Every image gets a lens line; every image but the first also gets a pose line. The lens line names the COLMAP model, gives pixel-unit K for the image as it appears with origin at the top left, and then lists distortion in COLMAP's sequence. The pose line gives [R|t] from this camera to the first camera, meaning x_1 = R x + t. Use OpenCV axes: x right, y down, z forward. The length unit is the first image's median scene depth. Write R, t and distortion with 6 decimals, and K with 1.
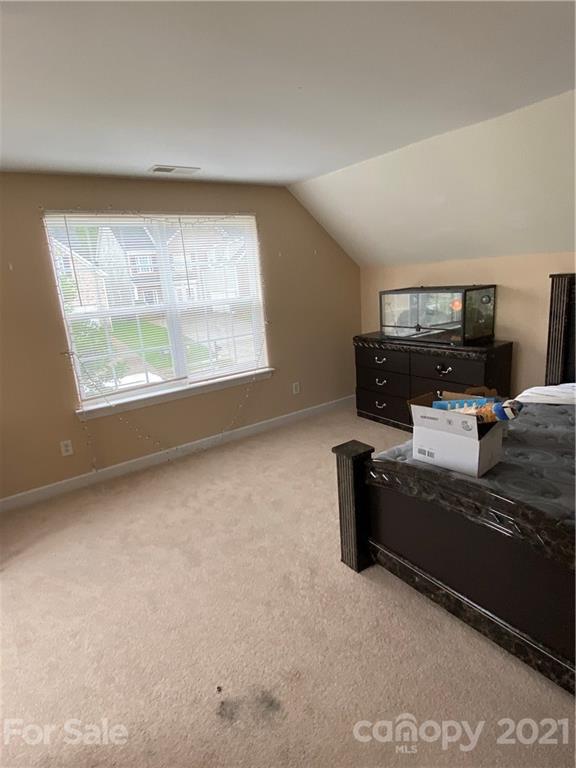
lens RADIAL K [[445.2, 0, 288.0], [0, 445.2, 384.0], [0, 0, 1]] dist [-0.000788, -0.001230]
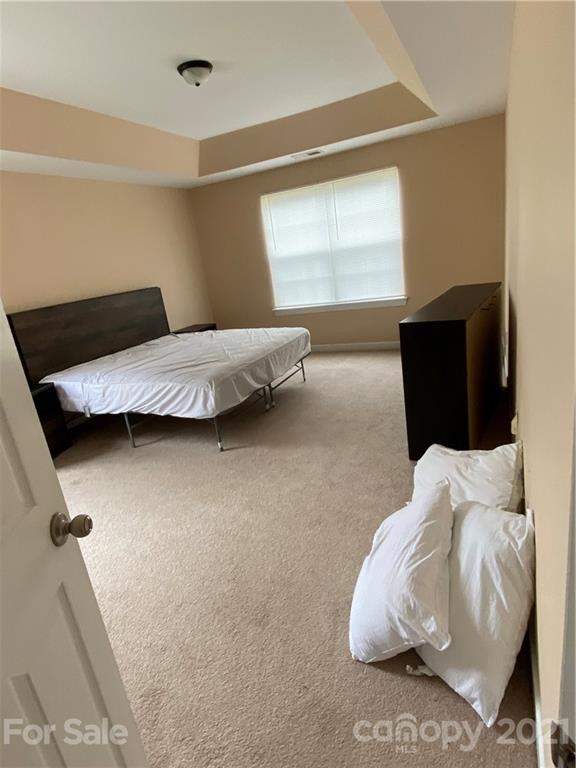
lens RADIAL K [[445.2, 0, 288.0], [0, 445.2, 384.0], [0, 0, 1]] dist [-0.000788, -0.001230]
pose [[0.511413, 0.245330, -0.823572, 0.908785], [-0.104419, 0.969022, 0.223816, -0.046196], [0.852967, -0.028466, 0.521187, 0.104949]]
